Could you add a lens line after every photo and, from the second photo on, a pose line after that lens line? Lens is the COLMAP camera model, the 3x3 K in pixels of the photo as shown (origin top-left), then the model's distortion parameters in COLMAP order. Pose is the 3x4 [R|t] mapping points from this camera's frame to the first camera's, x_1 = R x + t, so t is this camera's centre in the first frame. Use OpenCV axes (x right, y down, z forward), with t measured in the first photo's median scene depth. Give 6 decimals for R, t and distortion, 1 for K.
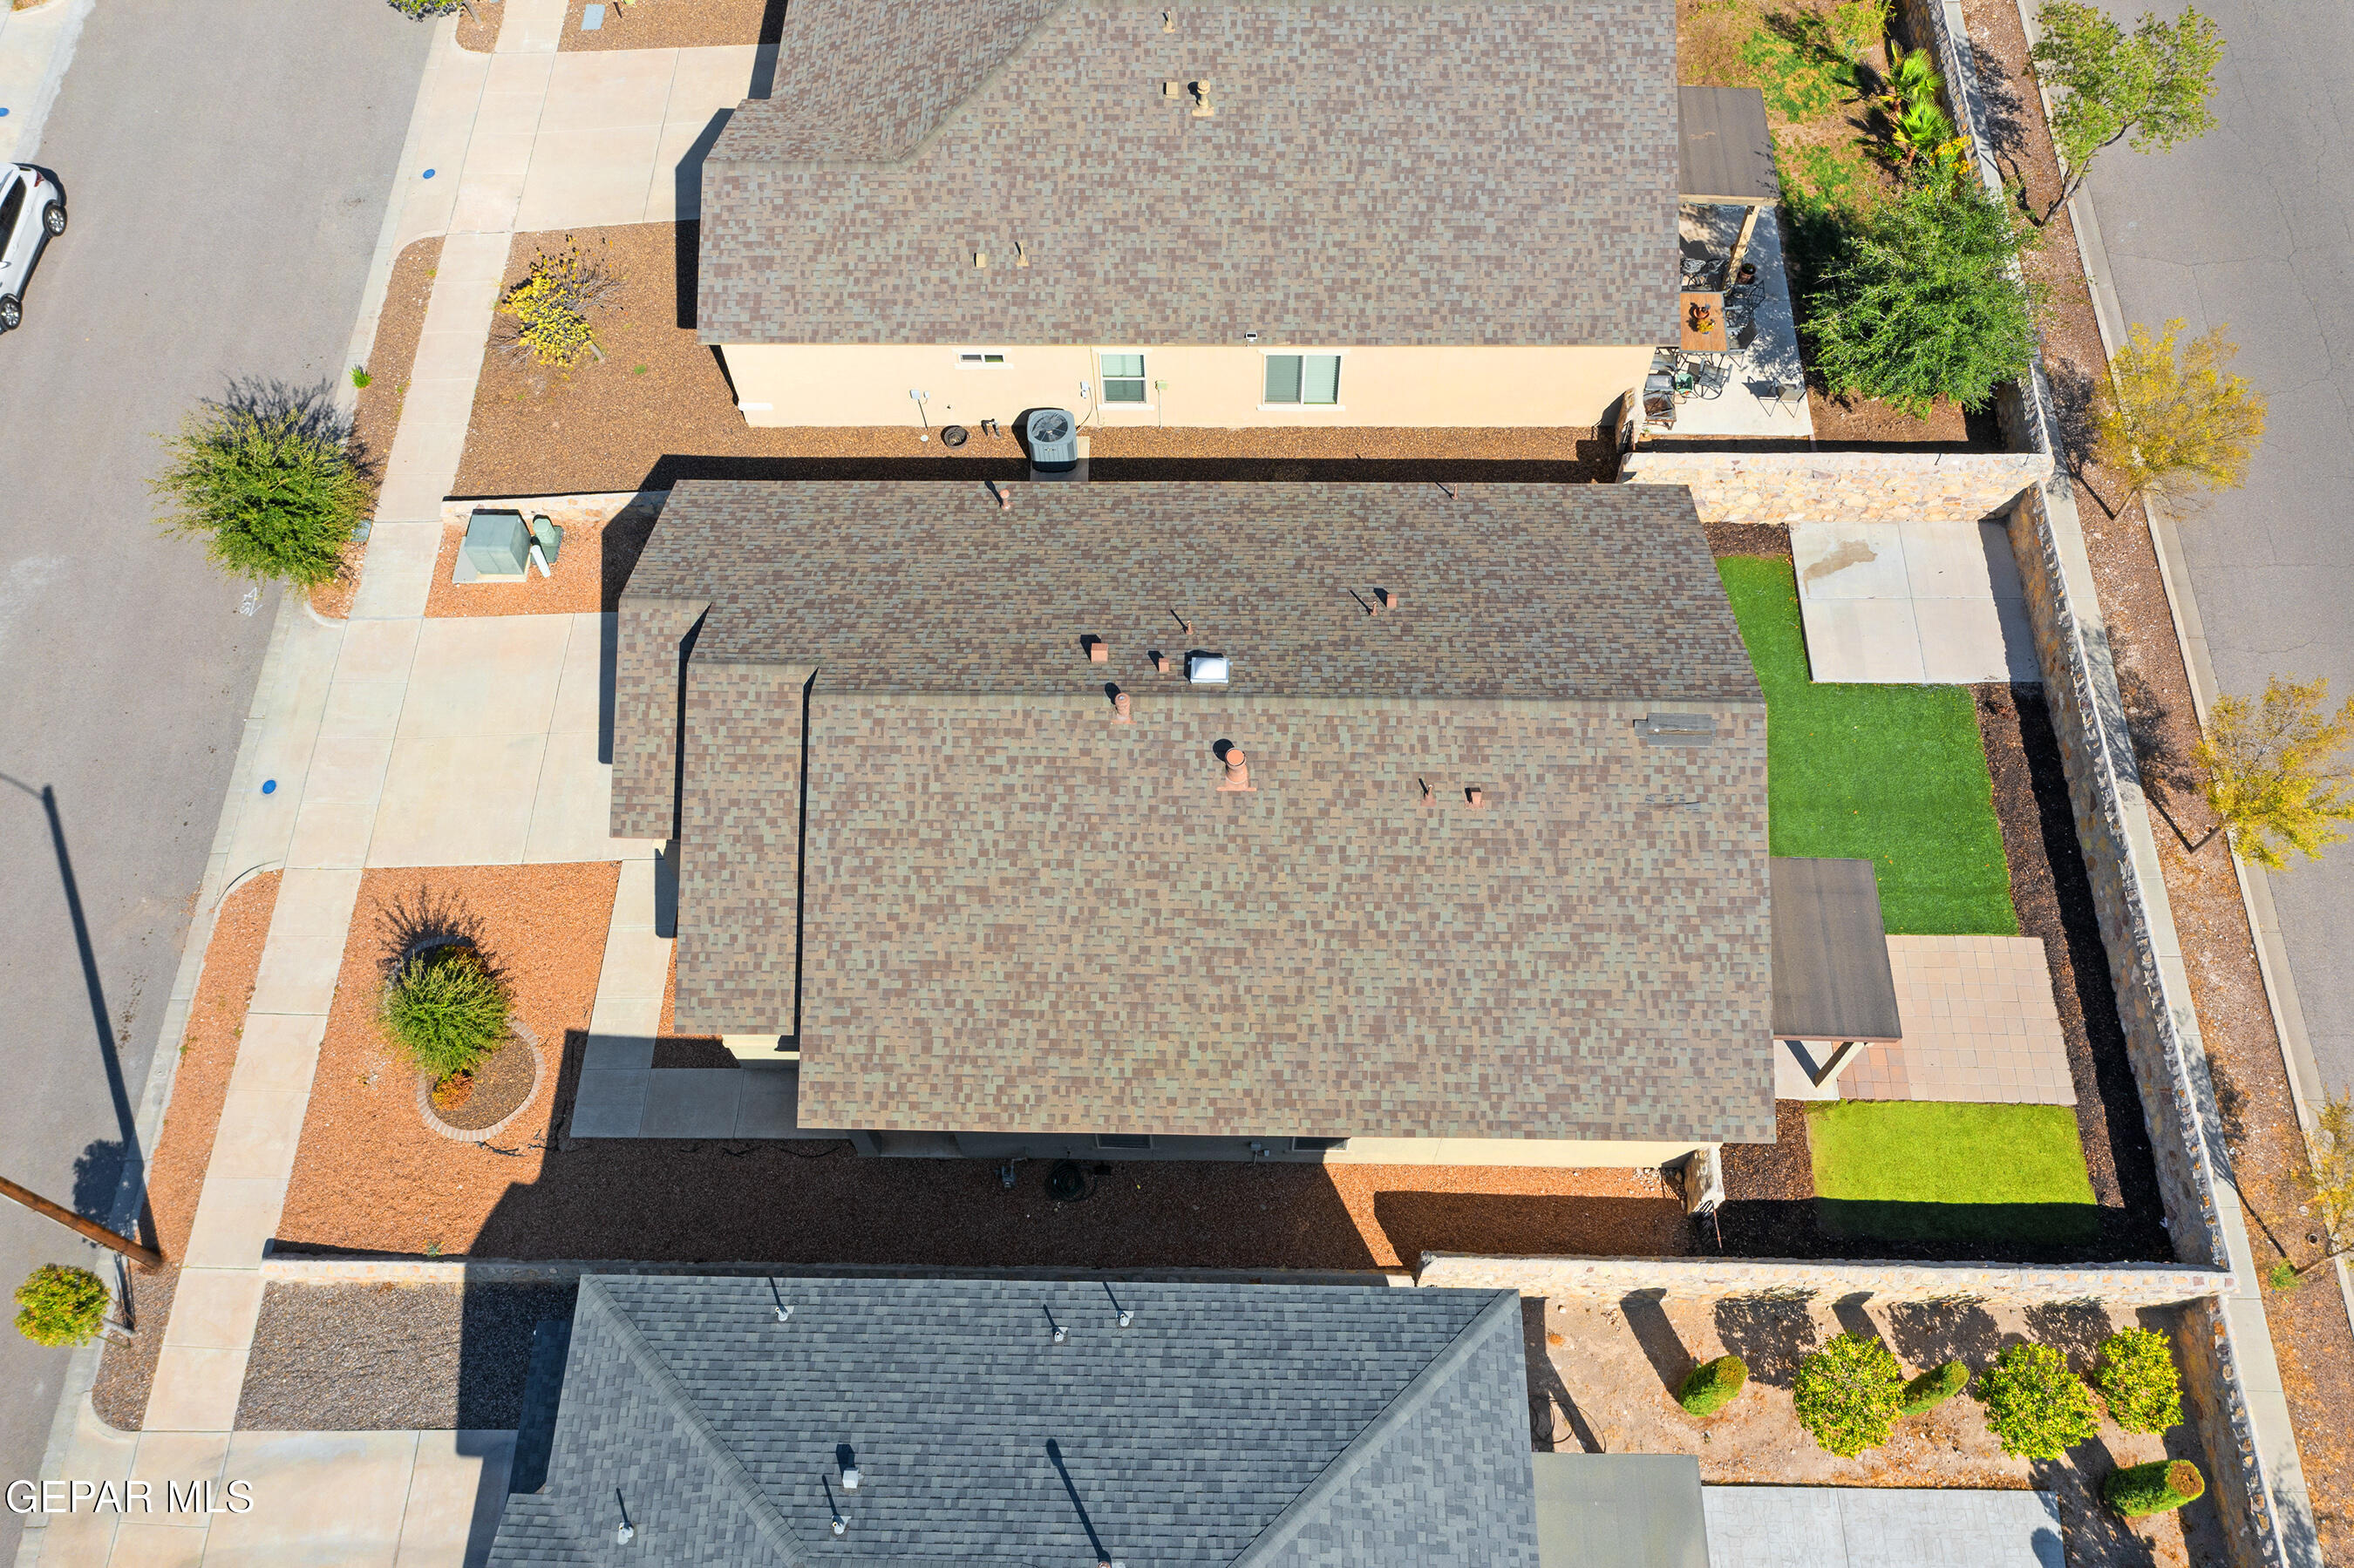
lens RADIAL K [[1864.1, 0, 1156.5], [0, 1864.1, 783.7], [0, 0, 1]] dist [-0.007612, 0.014497]
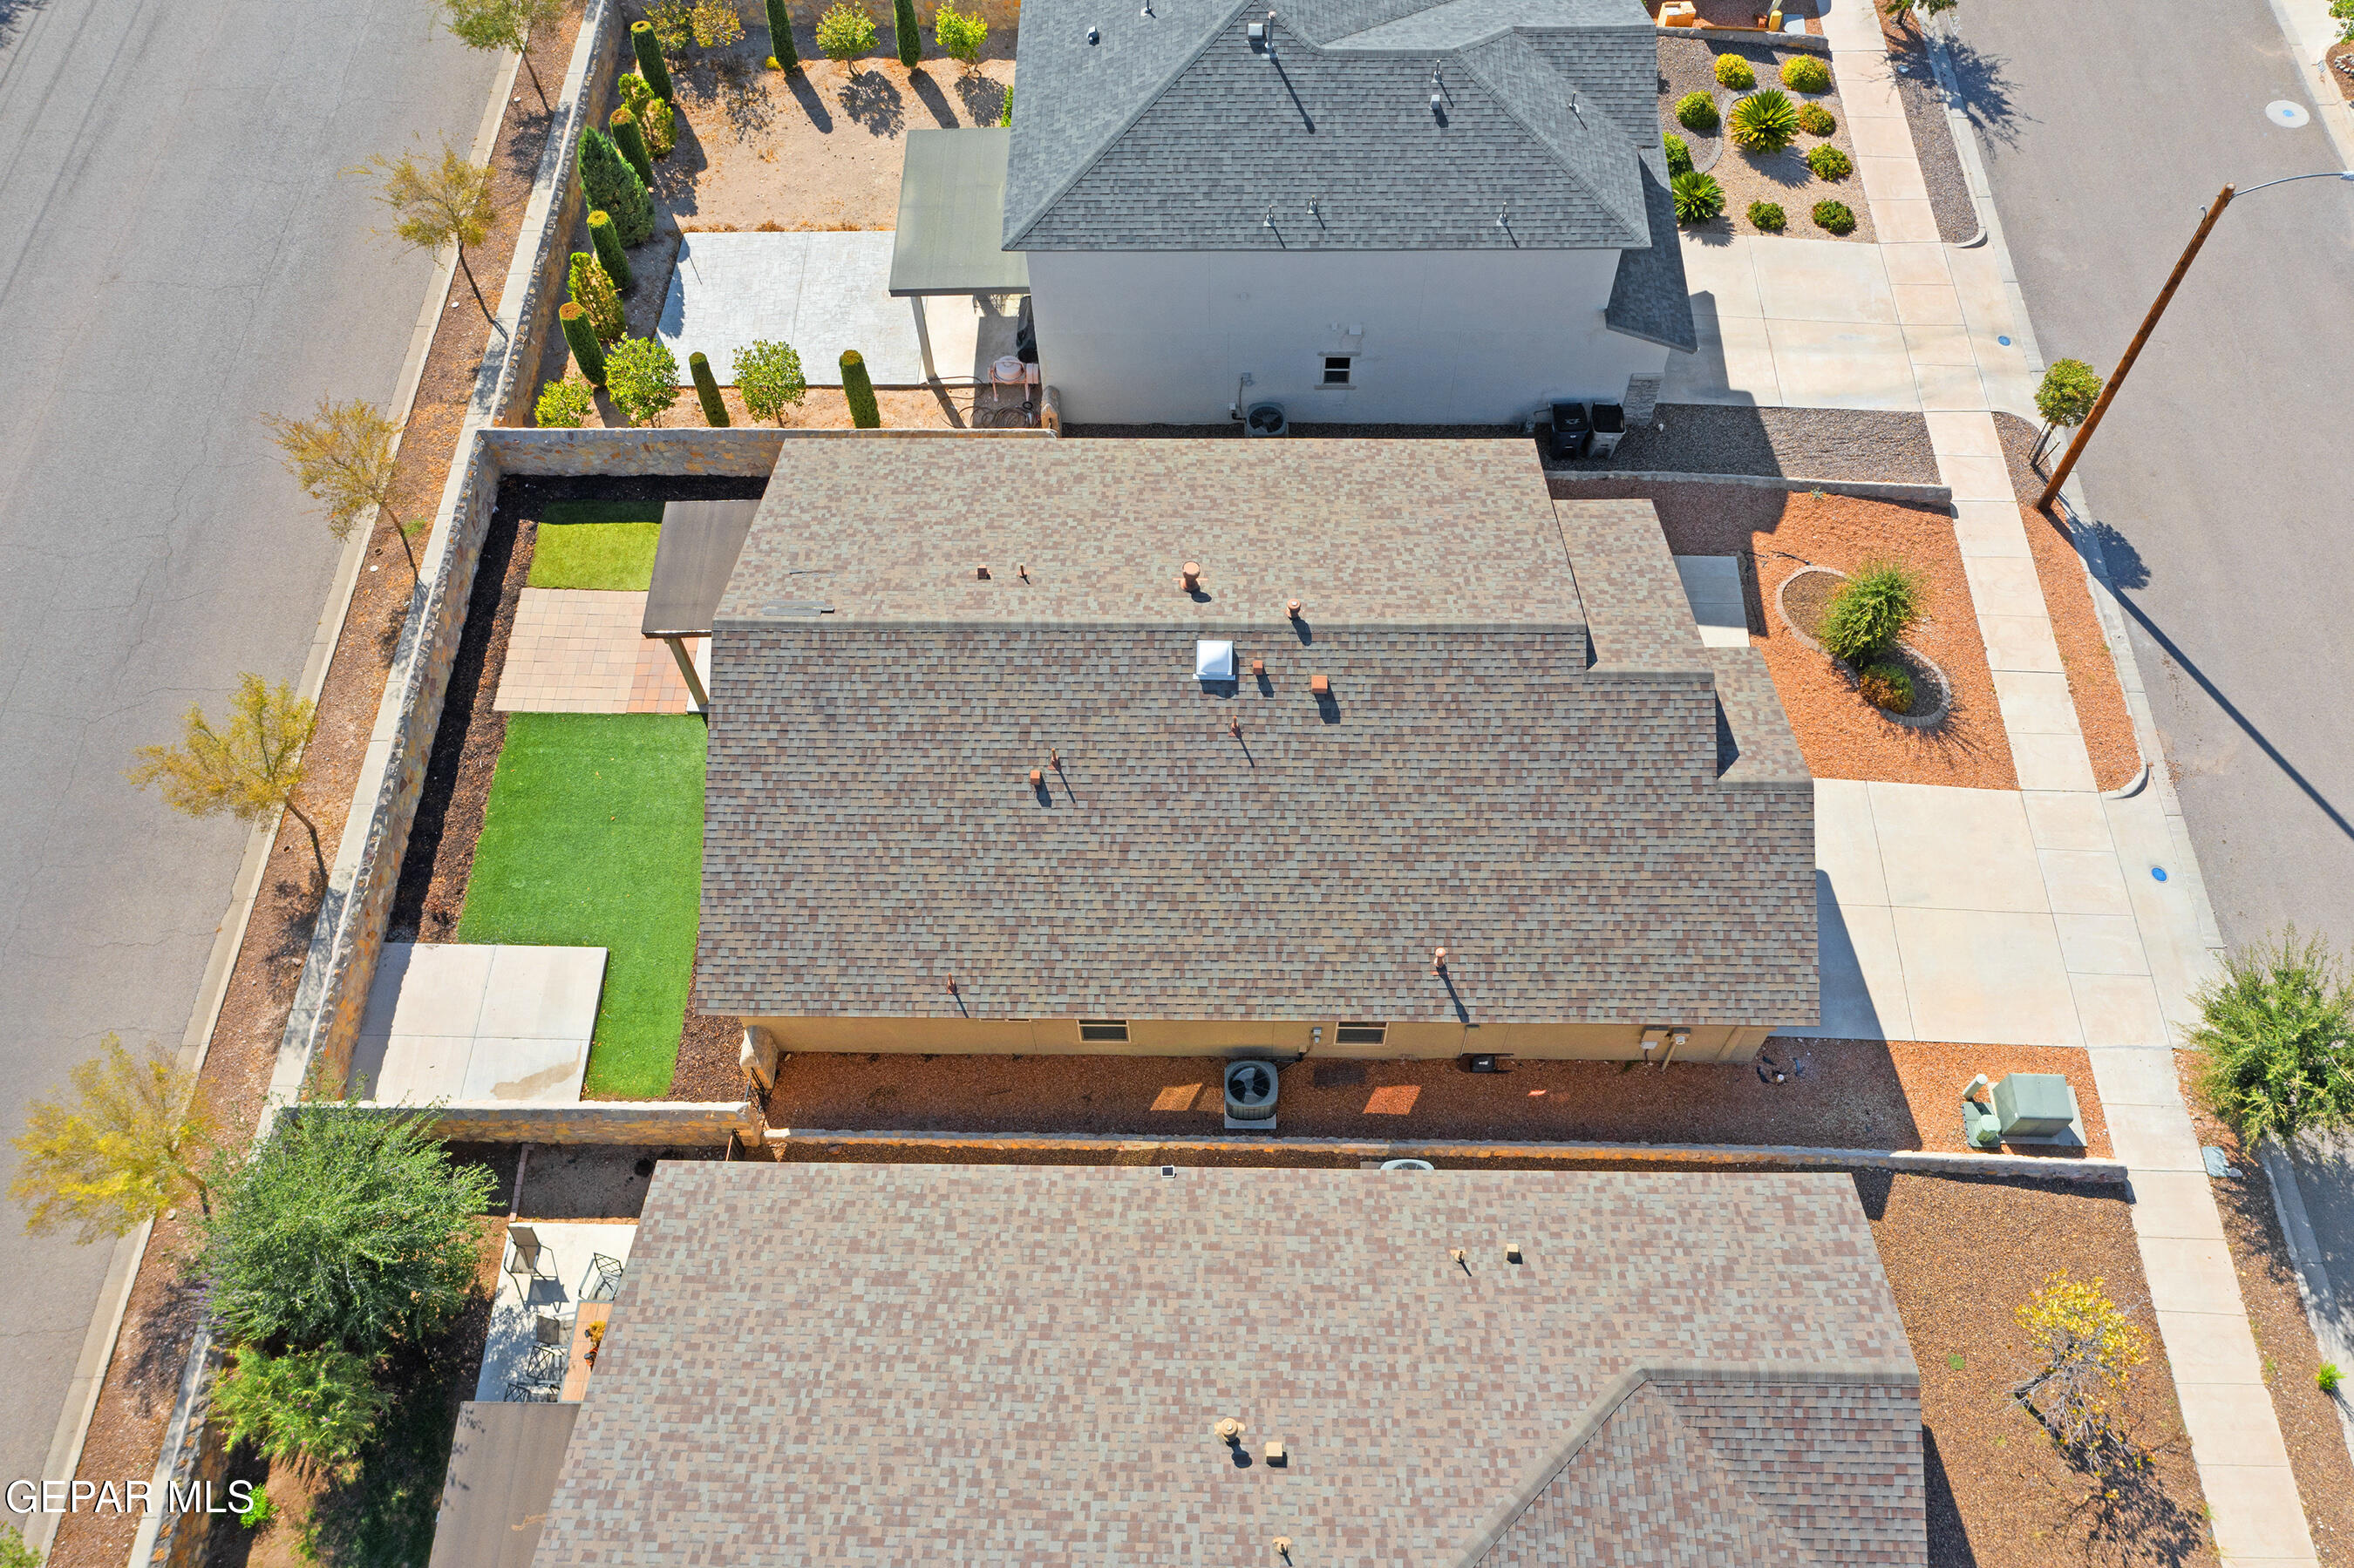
lens RADIAL K [[1864.1, 0, 1176.5], [0, 1864.1, 770.2], [0, 0, 1]] dist [-0.007612, 0.014497]
pose [[-0.998857, 0.031172, 0.036227, 0.011881], [0.014442, -0.525717, 0.850537, -0.854301], [0.045558, 0.850088, 0.524666, 0.419330]]
